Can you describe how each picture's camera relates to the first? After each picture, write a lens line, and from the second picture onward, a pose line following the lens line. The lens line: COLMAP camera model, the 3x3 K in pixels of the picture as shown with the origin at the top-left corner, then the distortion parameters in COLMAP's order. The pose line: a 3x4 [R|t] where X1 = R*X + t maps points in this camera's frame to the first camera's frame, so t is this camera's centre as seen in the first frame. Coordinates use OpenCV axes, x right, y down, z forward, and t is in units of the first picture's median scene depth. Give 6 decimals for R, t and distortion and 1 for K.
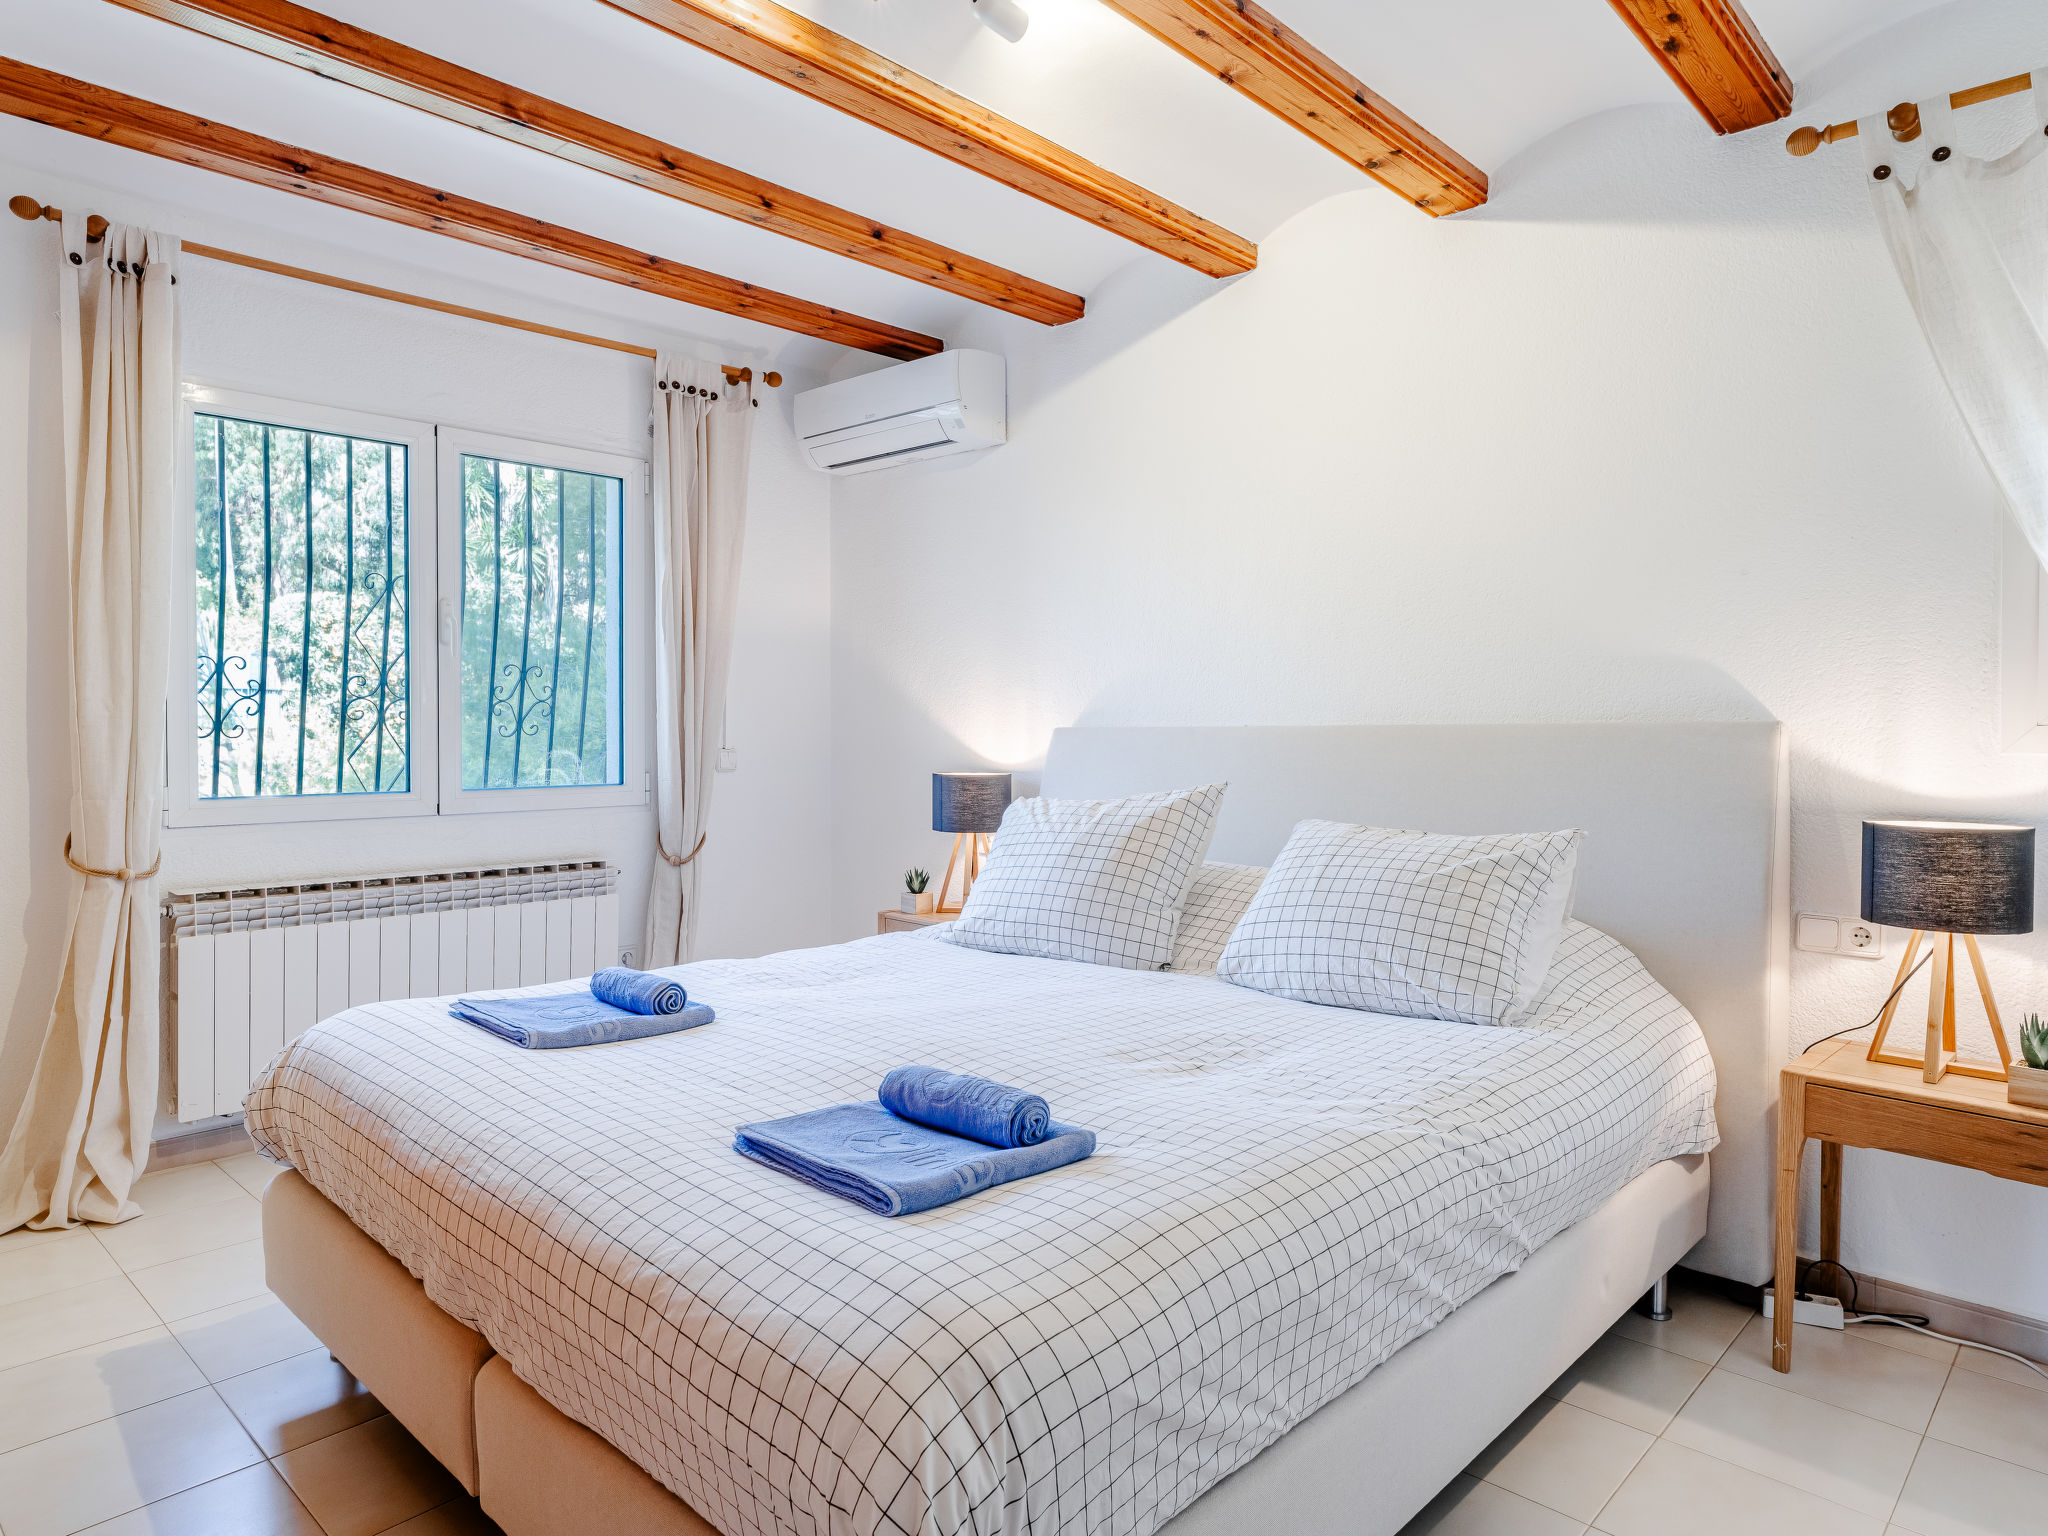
lens RADIAL K [[1263.0, 0, 1061.5], [0, 1263.0, 740.8], [0, 0, 1]] dist [-0.005749, 0.007892]
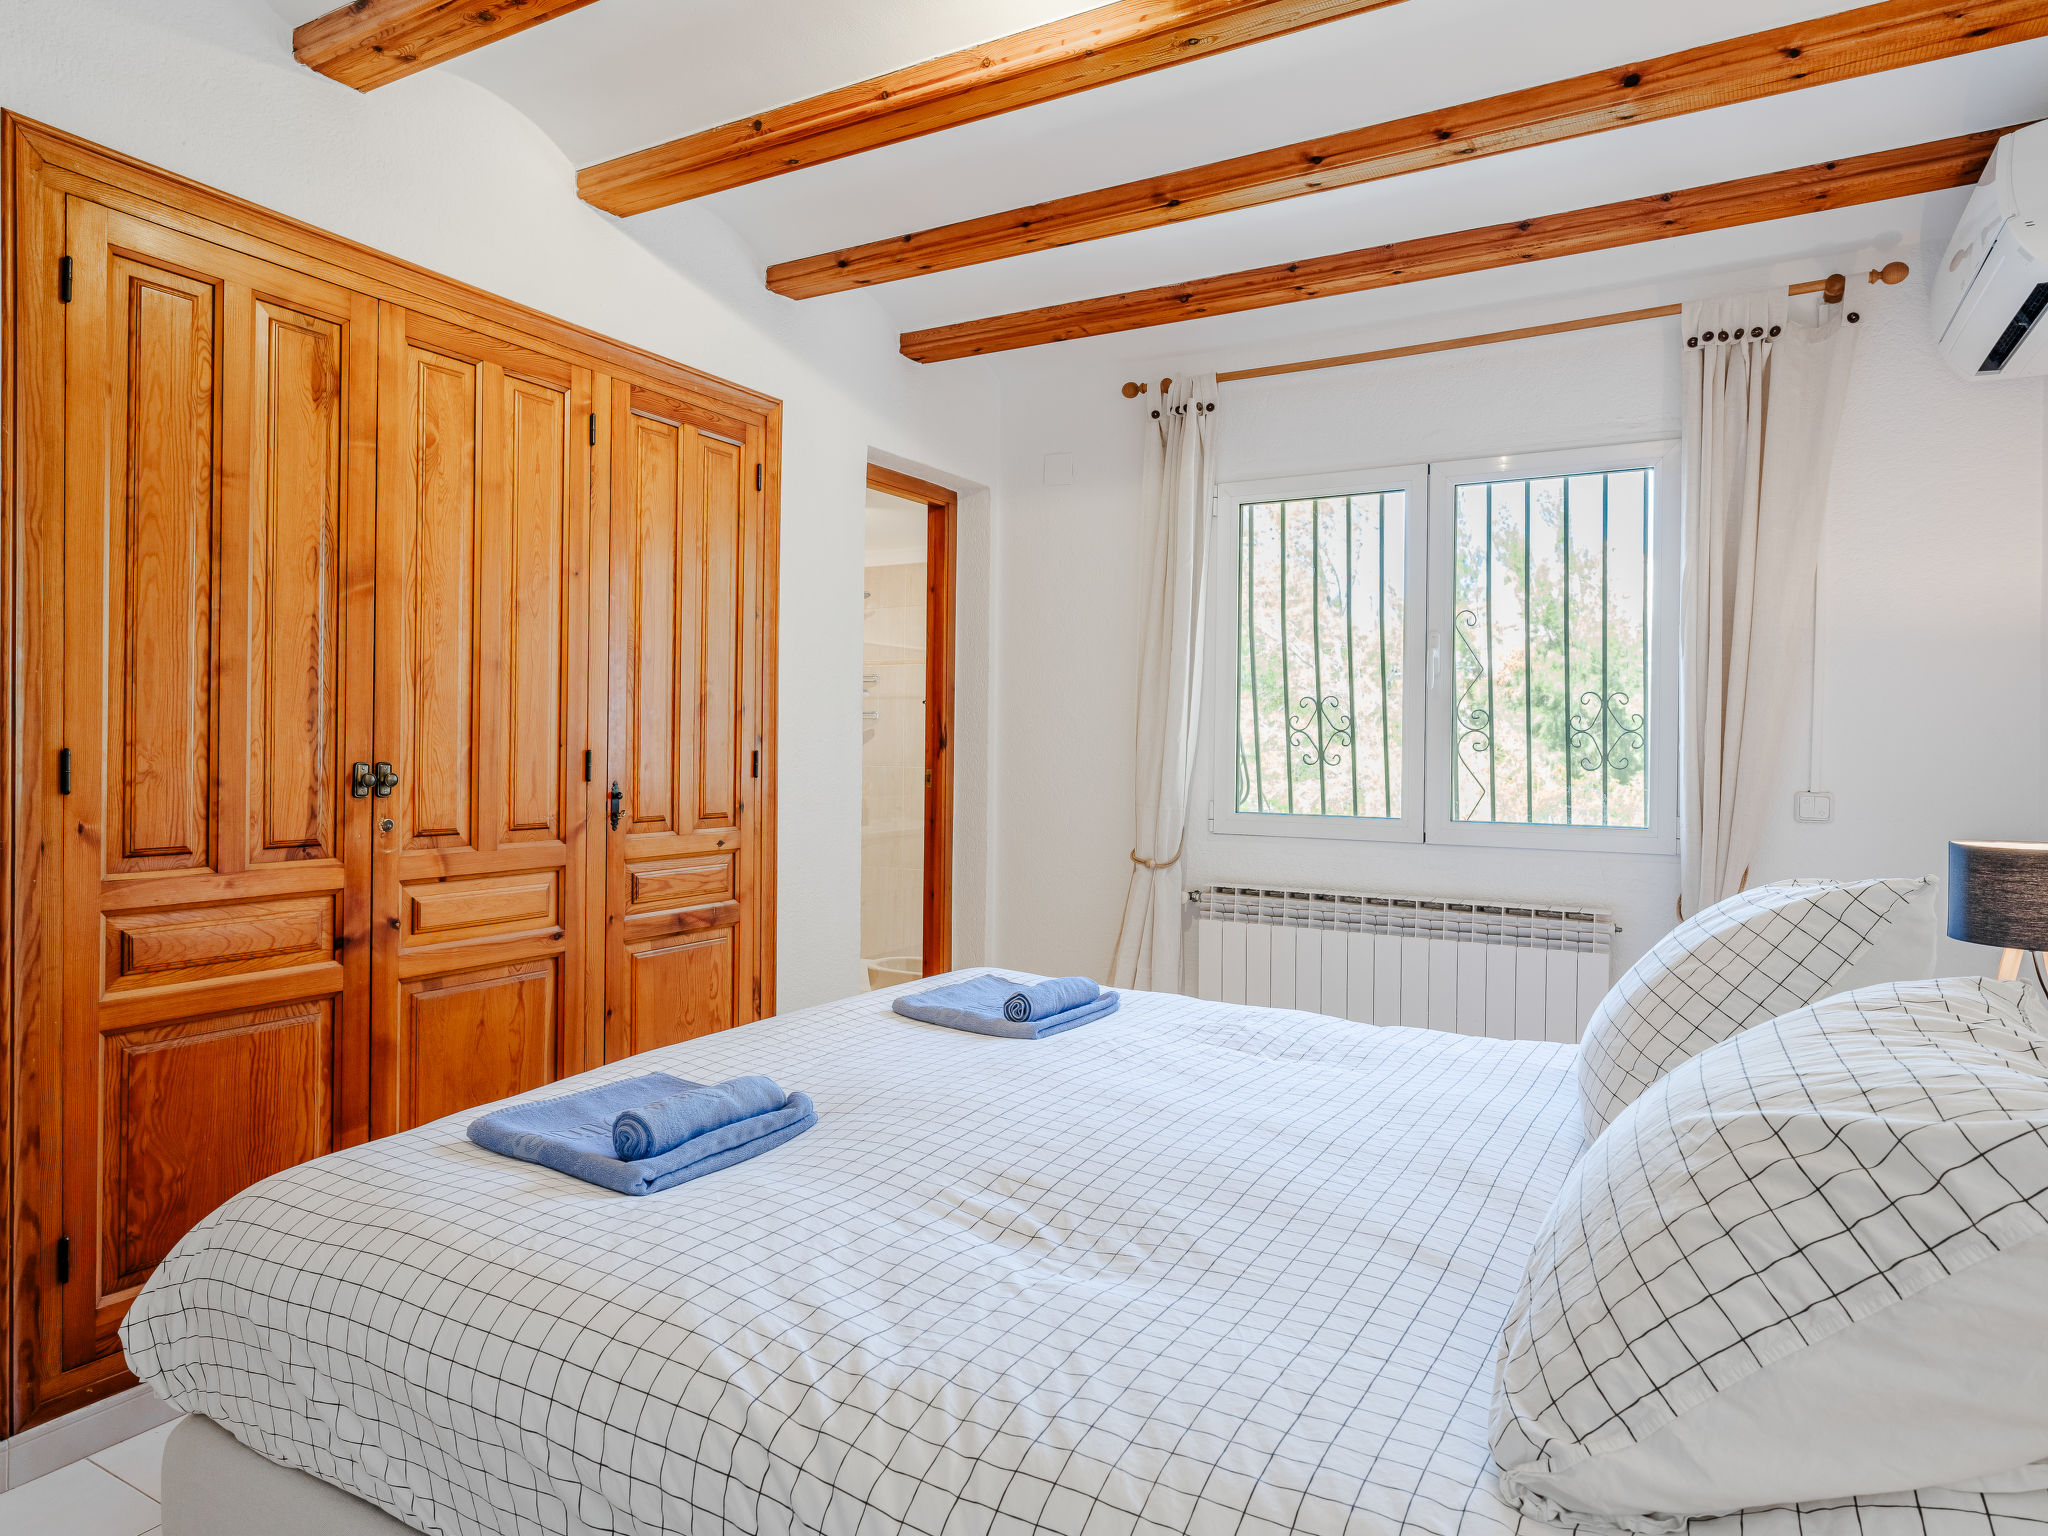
lens RADIAL K [[1263.0, 0, 1020.9], [0, 1263.0, 755.0], [0, 0, 1]] dist [-0.005749, 0.007892]
pose [[0.217367, 0.006477, -0.976068, 0.510965], [-0.024725, 0.999694, 0.001128, -0.007214], [0.975777, 0.023888, 0.217461, 0.535824]]
